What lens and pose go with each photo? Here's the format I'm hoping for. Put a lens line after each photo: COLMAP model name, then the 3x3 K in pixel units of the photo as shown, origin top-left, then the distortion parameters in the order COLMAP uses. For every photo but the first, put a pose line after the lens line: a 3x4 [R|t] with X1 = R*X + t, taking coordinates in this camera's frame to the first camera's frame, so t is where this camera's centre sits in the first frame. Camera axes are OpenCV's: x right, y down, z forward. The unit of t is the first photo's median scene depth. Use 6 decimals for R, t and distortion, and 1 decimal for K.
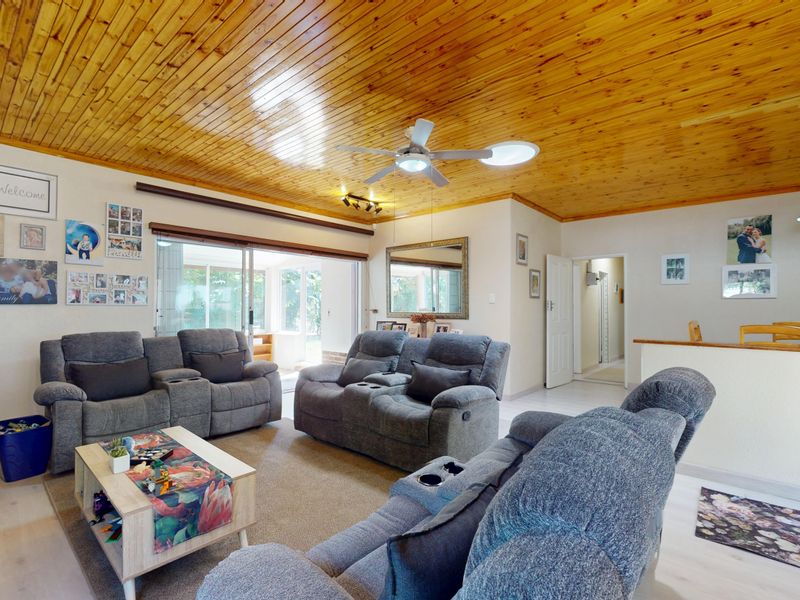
lens RADIAL K [[391.4, 0, 400.0], [0, 391.4, 300.0], [0, 0, 1]] dist [0.003867, 0.000434]
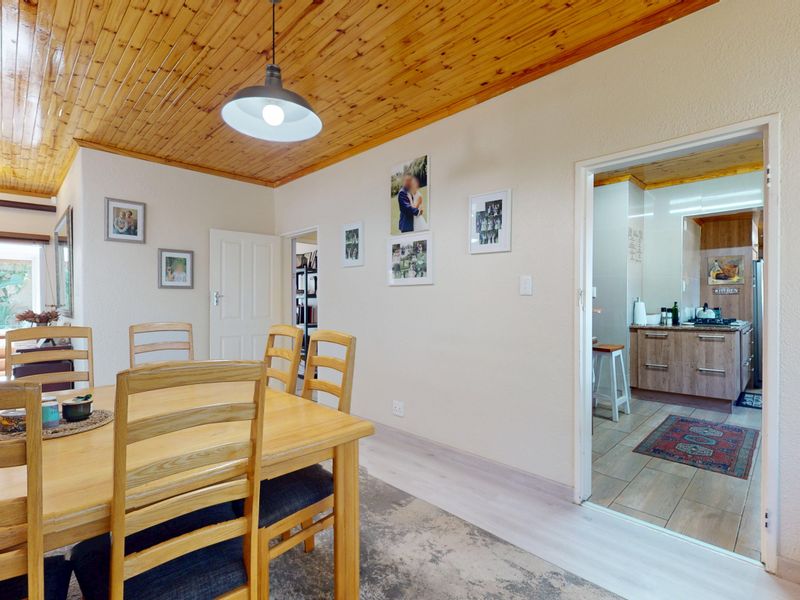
lens RADIAL K [[391.7, 0, 399.4], [0, 391.7, 302.2], [0, 0, 1]] dist [-0.000225, 0.000517]
pose [[0.997177, -0.007329, -0.074723, 0.936260], [0.008960, 0.999728, 0.021513, 0.010154], [0.074545, -0.022122, 0.996972, 0.346581]]
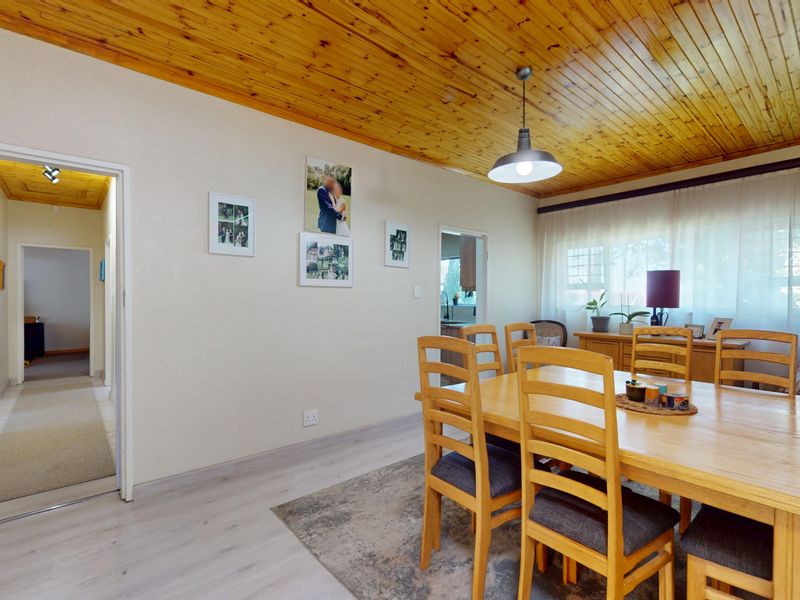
lens RADIAL K [[391.7, 0, 399.4], [0, 391.7, 302.2], [0, 0, 1]] dist [-0.000225, 0.000517]
pose [[0.154424, -0.015593, 0.987882, 0.263895], [-0.020500, 0.999610, 0.018983, 0.006910], [-0.987792, -0.023183, 0.154044, 0.793790]]
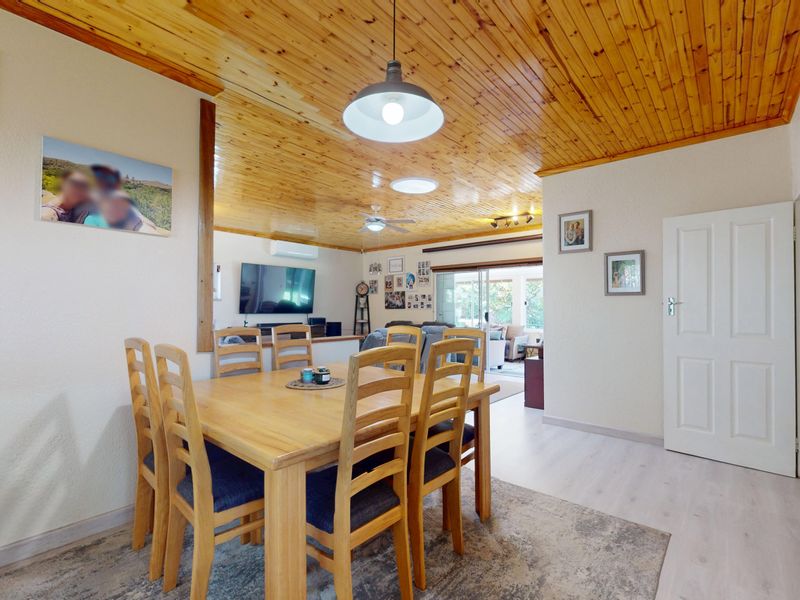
lens RADIAL K [[391.7, 0, 399.4], [0, 391.7, 302.2], [0, 0, 1]] dist [-0.000225, 0.000517]
pose [[0.002116, -0.021908, -0.999758, 1.142700], [0.016179, 0.999630, -0.021871, 0.017331], [0.999867, -0.016128, 0.002470, 0.718552]]
